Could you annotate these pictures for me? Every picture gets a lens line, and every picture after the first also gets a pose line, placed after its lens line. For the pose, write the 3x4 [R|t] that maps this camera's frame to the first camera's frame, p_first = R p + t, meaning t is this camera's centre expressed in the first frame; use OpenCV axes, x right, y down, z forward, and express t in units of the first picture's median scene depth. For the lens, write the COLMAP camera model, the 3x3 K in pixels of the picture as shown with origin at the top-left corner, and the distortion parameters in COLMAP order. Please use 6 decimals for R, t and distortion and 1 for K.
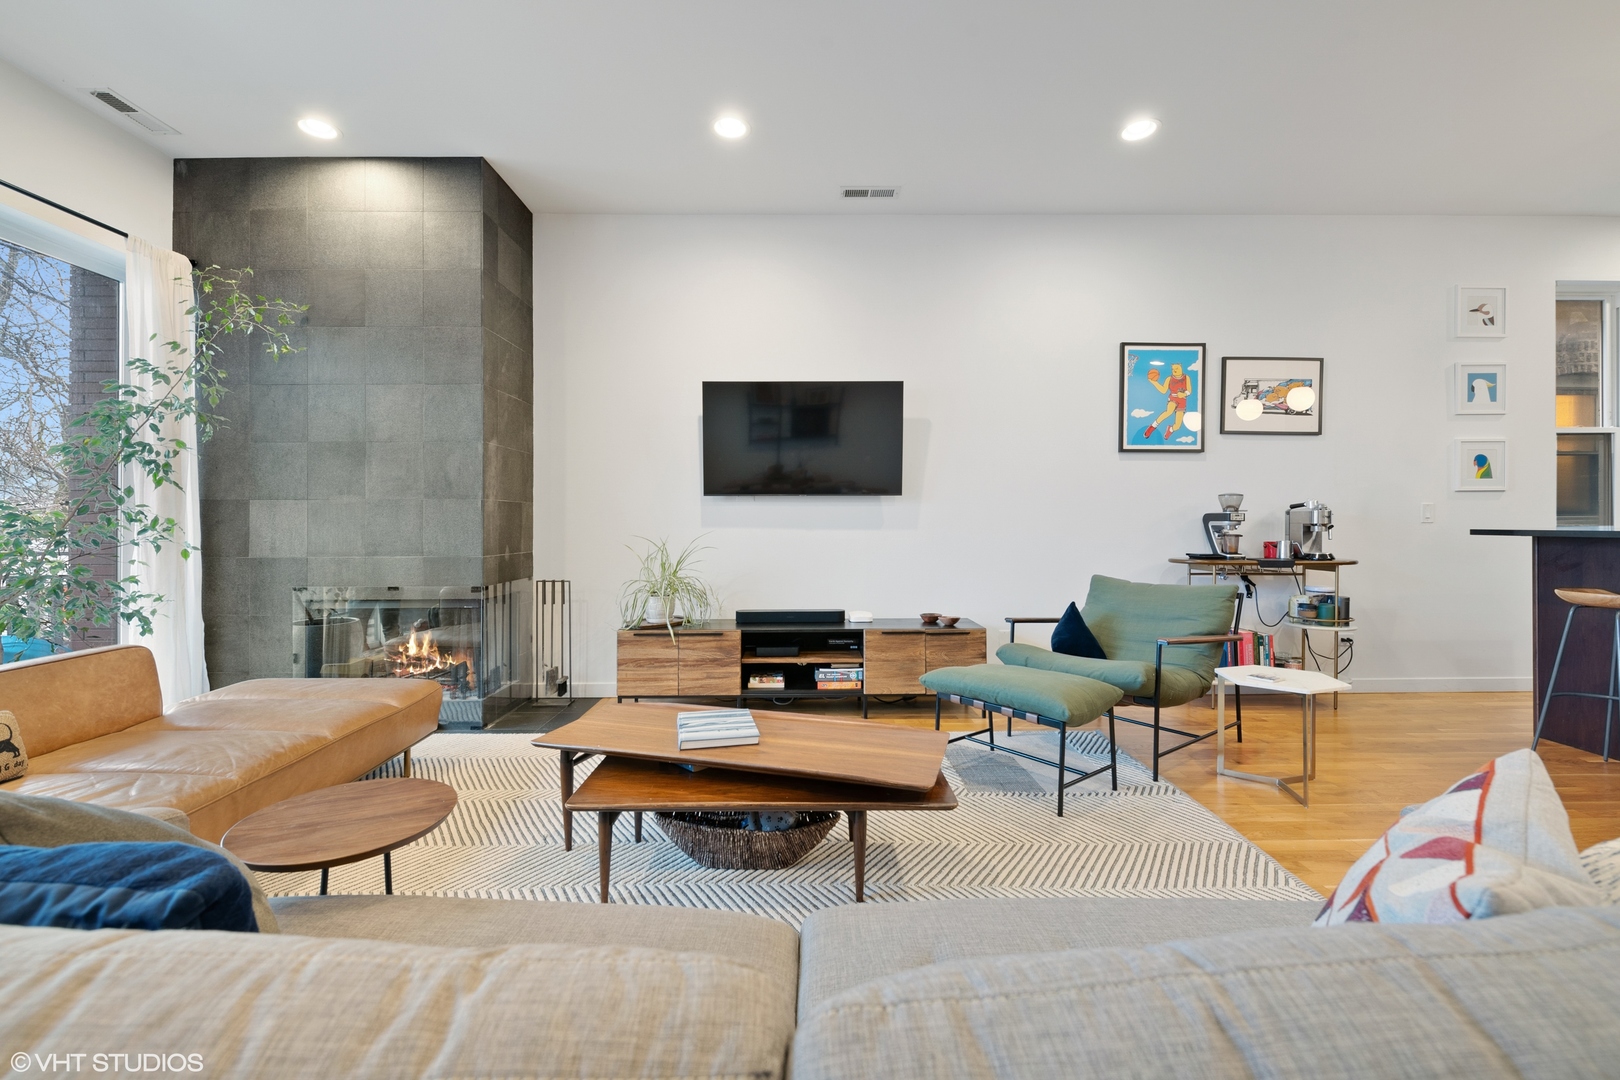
lens RADIAL K [[657.1, 0, 809.3], [0, 657.1, 527.8], [0, 0, 1]] dist [-0.001788, -0.001833]
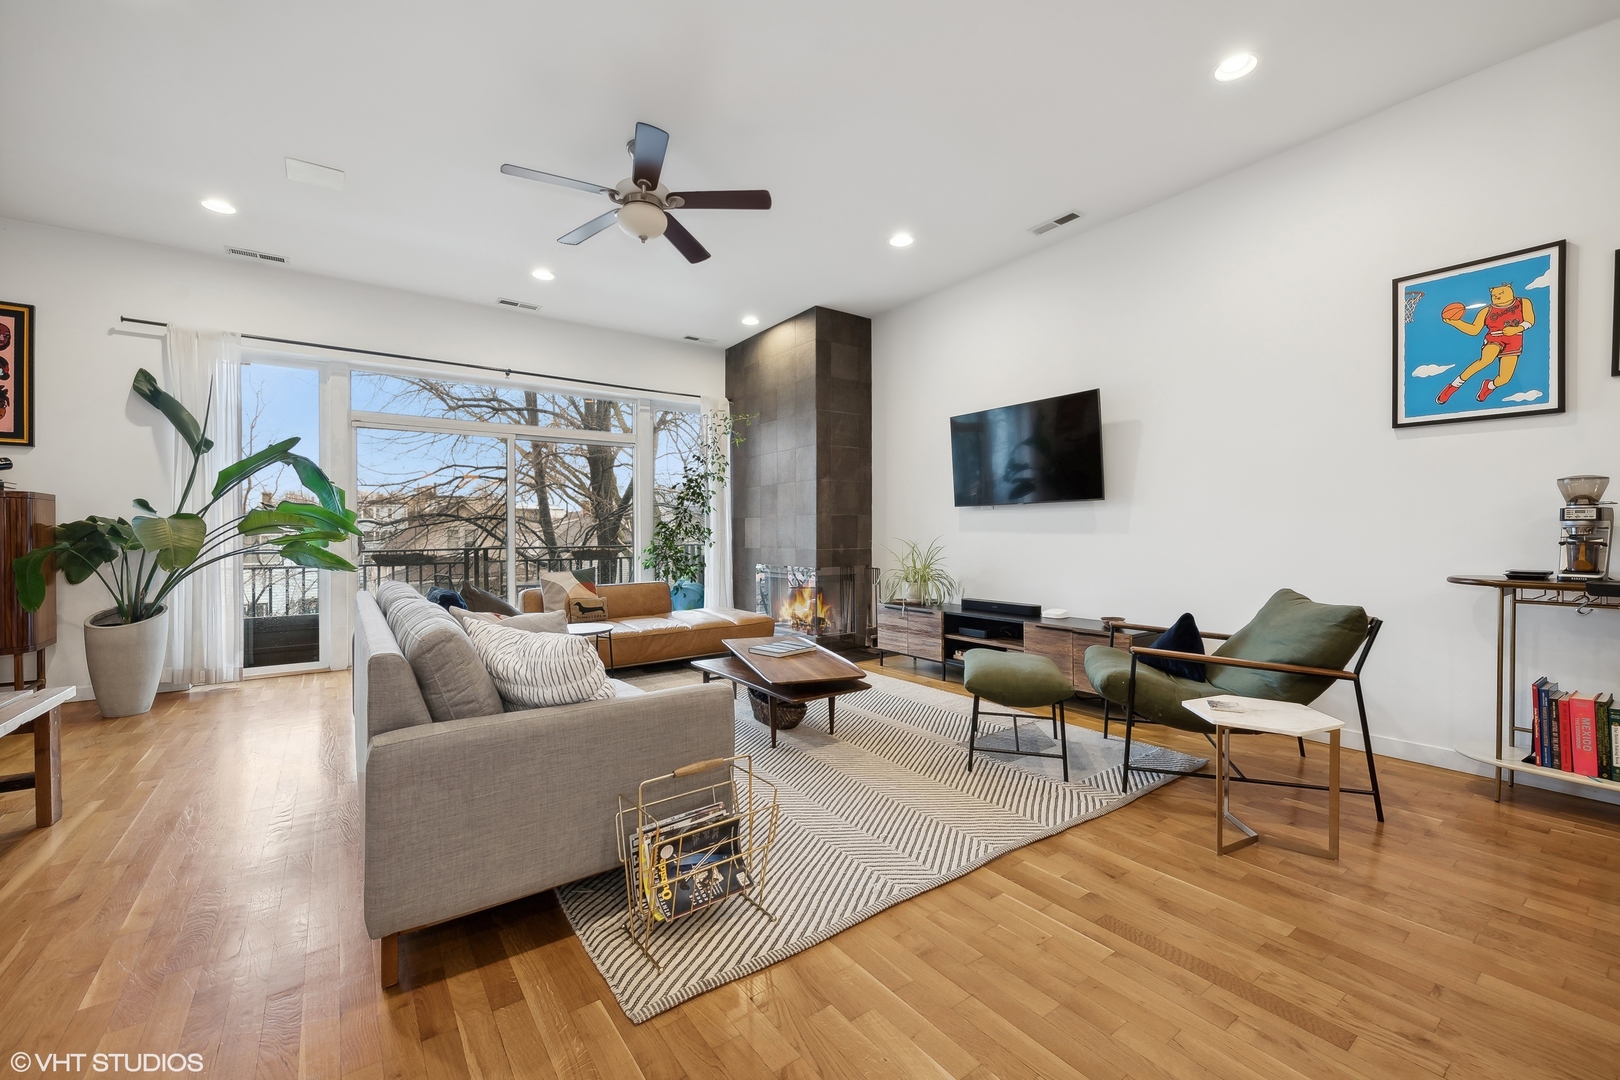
lens RADIAL K [[657.1, 0, 805.9], [0, 657.1, 533.8], [0, 0, 1]] dist [-0.001788, -0.001833]
pose [[0.570390, 0.000722, -0.821374, 0.704099], [0.001152, 0.999998, 0.001680, 0.000521], [0.821373, -0.001904, 0.570388, 0.039349]]
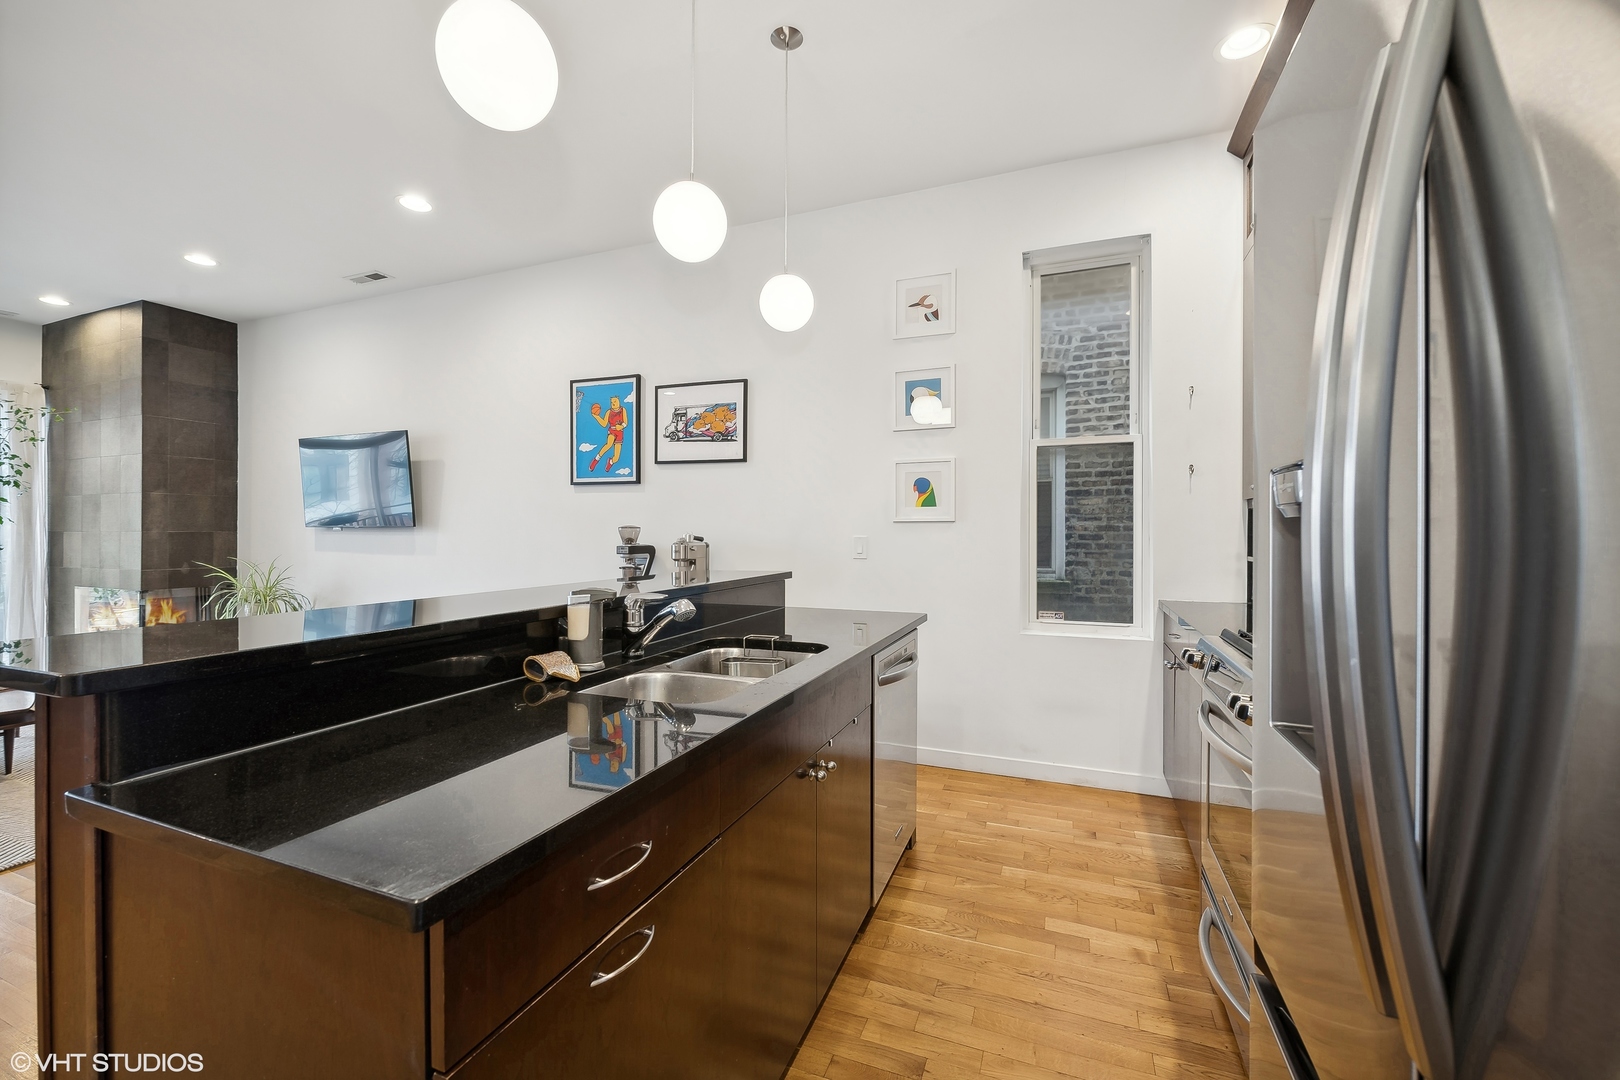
lens RADIAL K [[657.1, 0, 805.4], [0, 657.1, 538.4], [0, 0, 1]] dist [-0.001788, -0.001833]
pose [[0.924707, 0.007801, -0.380601, 1.220793], [-0.007075, 0.999970, 0.003307, -0.037450], [0.380615, -0.000366, 0.924734, 0.176100]]
